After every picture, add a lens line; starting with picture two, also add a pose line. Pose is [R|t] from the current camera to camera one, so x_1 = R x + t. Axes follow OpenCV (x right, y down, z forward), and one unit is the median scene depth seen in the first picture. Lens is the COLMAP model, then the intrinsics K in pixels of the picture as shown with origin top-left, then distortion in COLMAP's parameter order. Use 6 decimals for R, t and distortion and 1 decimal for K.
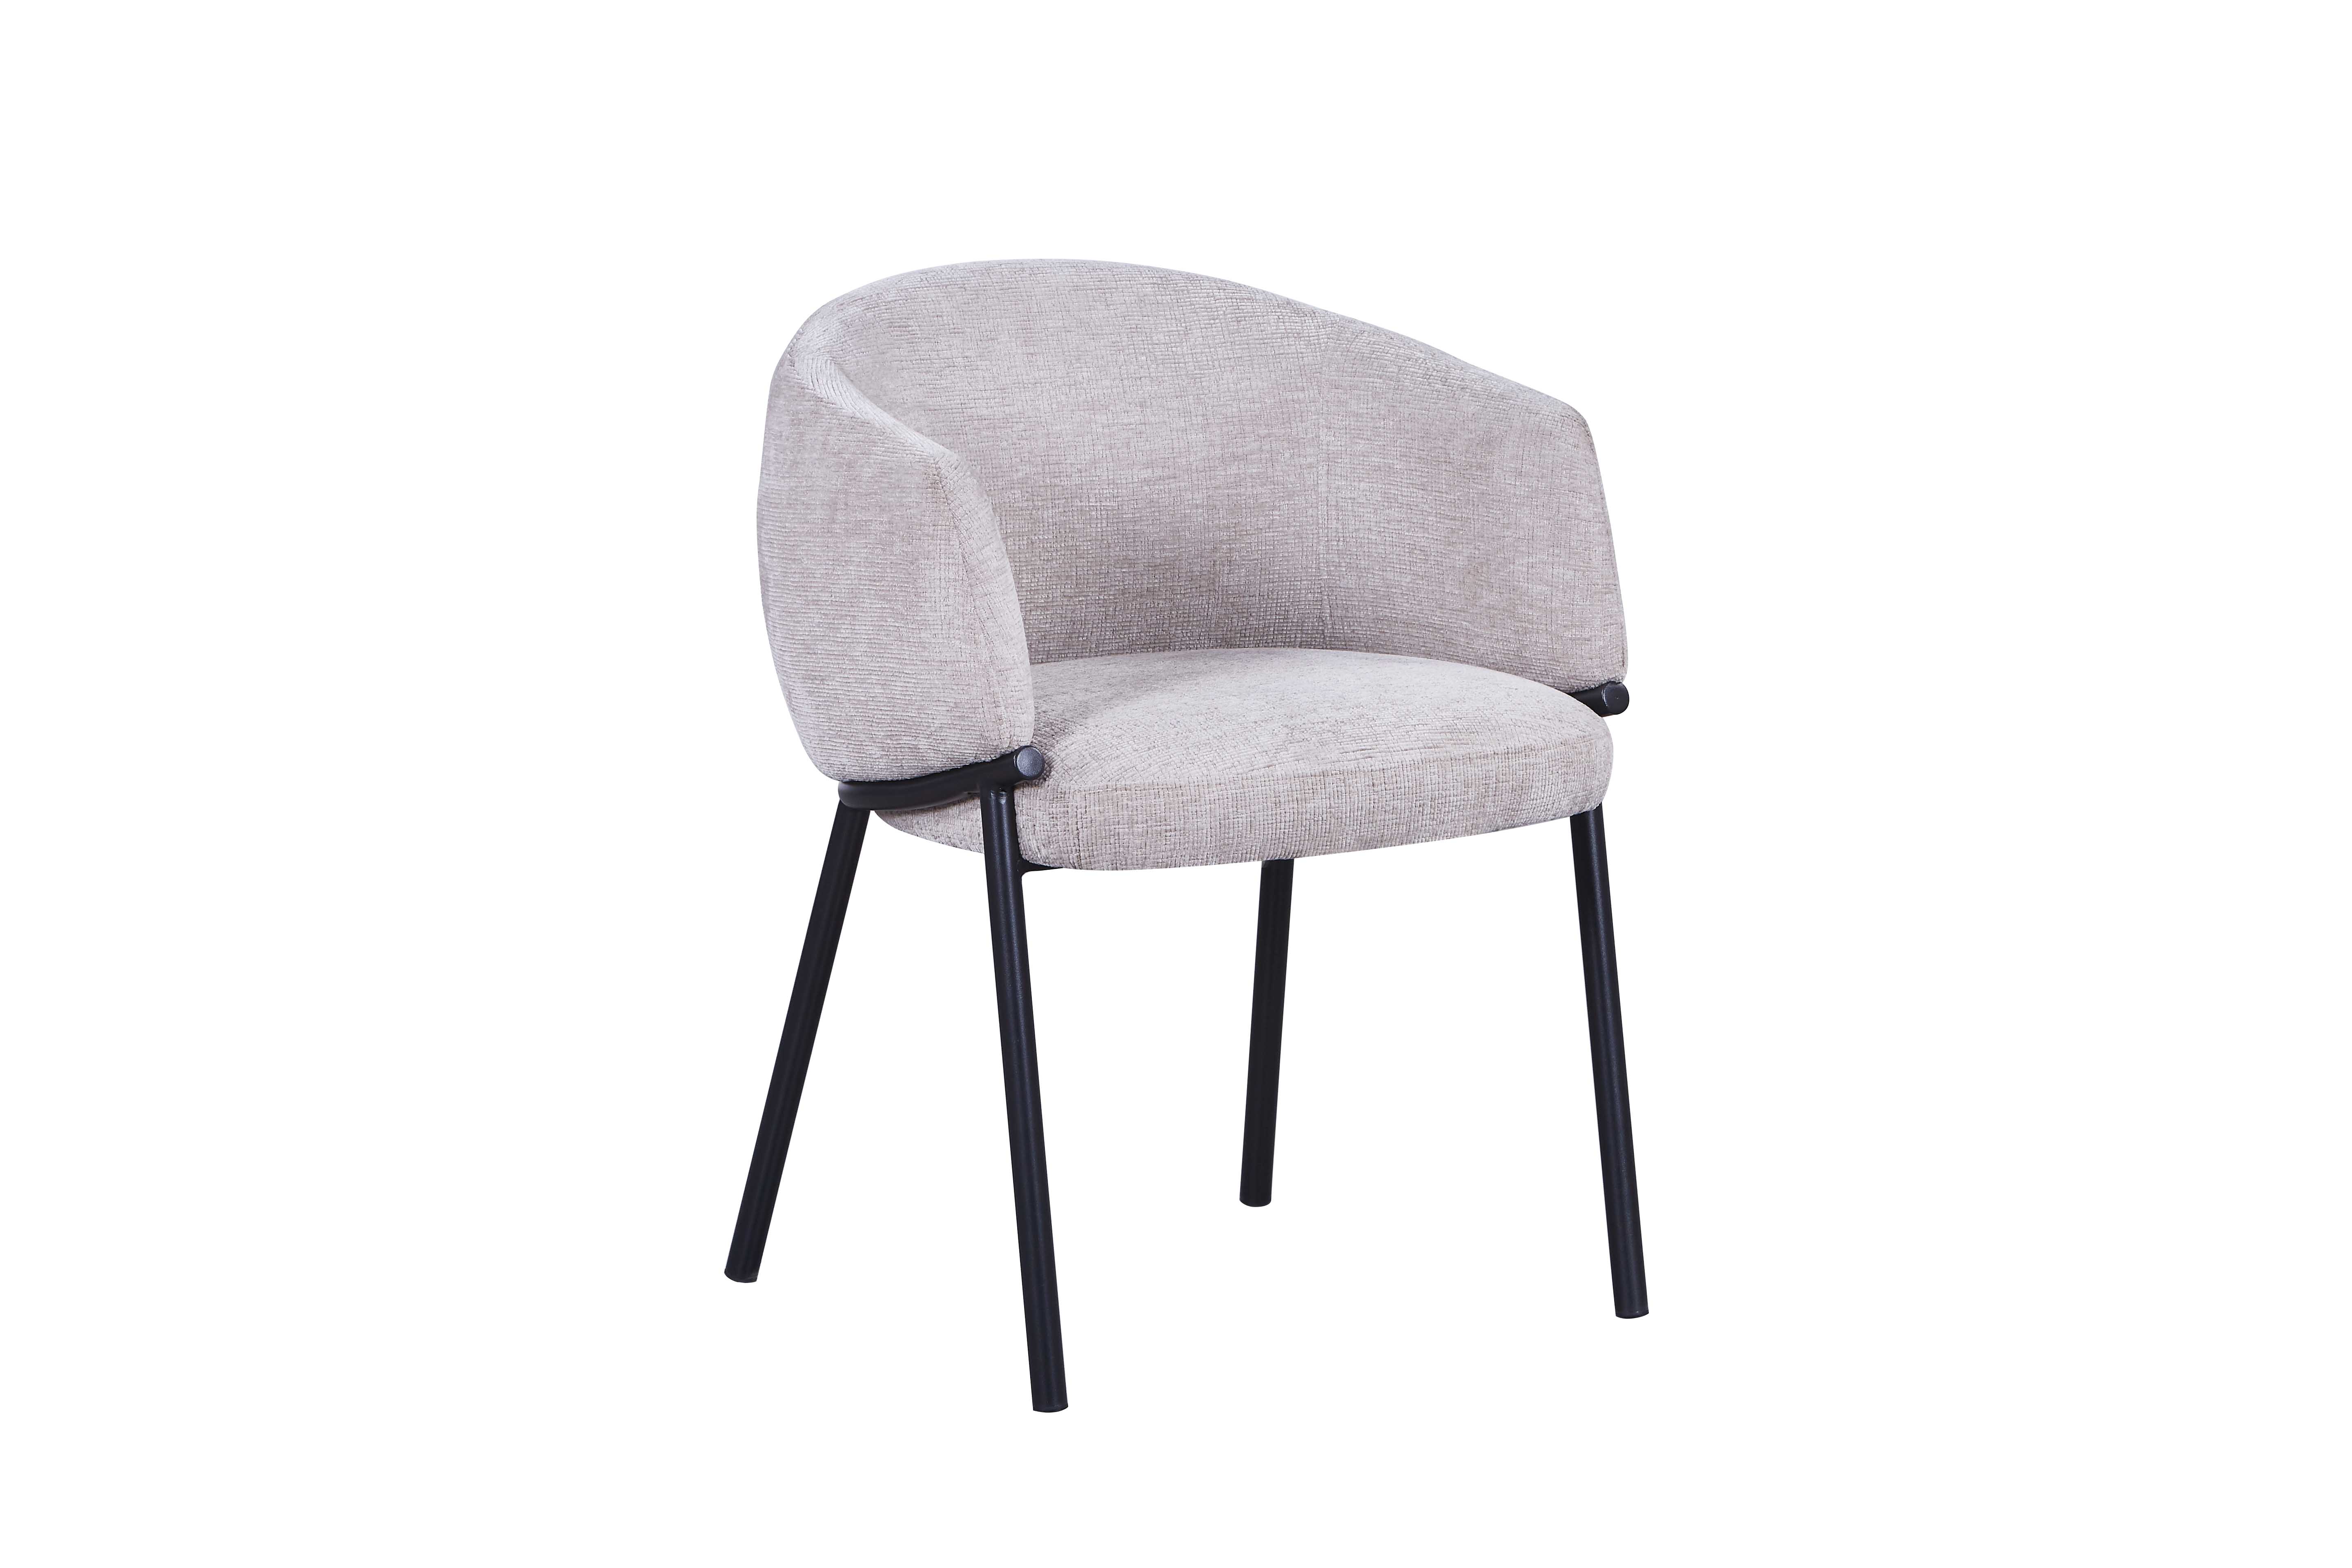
lens RADIAL K [[8125.1, 0, 1175.7], [0, 8125.1, 782.0], [0, 0, 1]] dist [-0.258574, 0.000000]
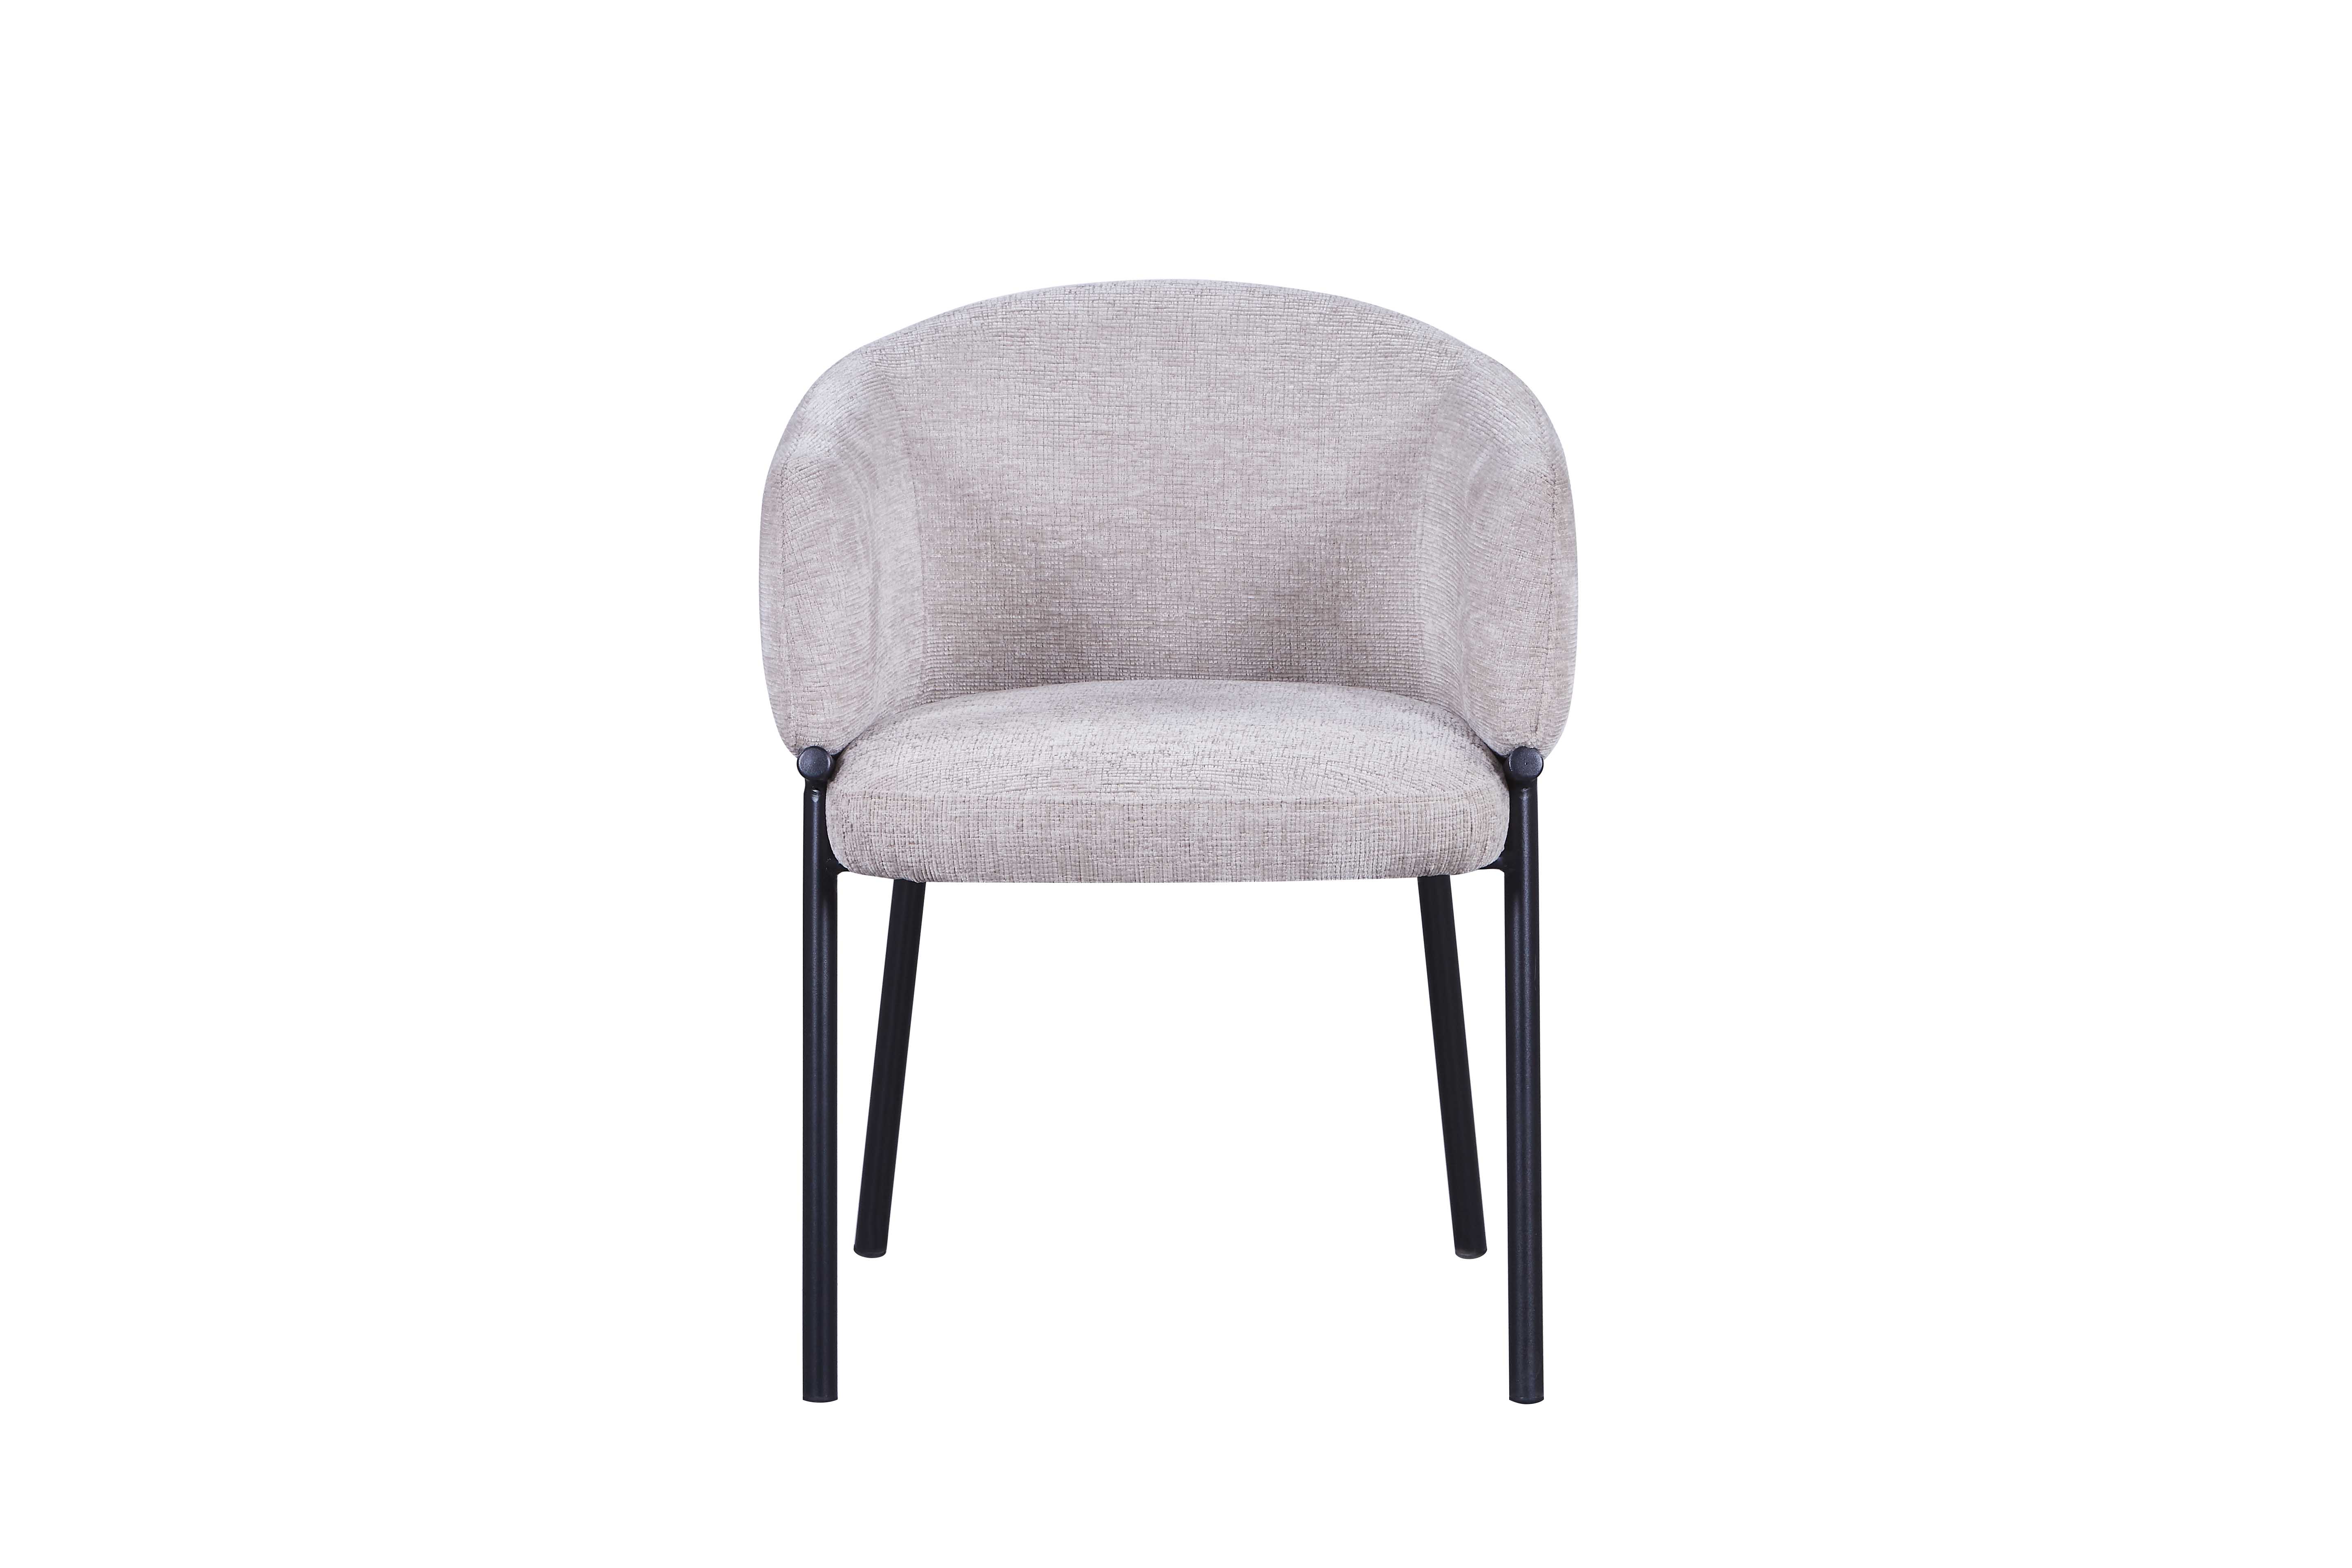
lens RADIAL K [[8125.1, 0, 1175.5], [0, 8125.1, 785.5], [0, 0, 1]] dist [-0.258574, 0.000000]
pose [[0.843218, 0.095554, -0.529011, 0.519021], [-0.096530, 0.994994, 0.025859, -0.028094], [0.528834, 0.029260, 0.848221, 0.149897]]
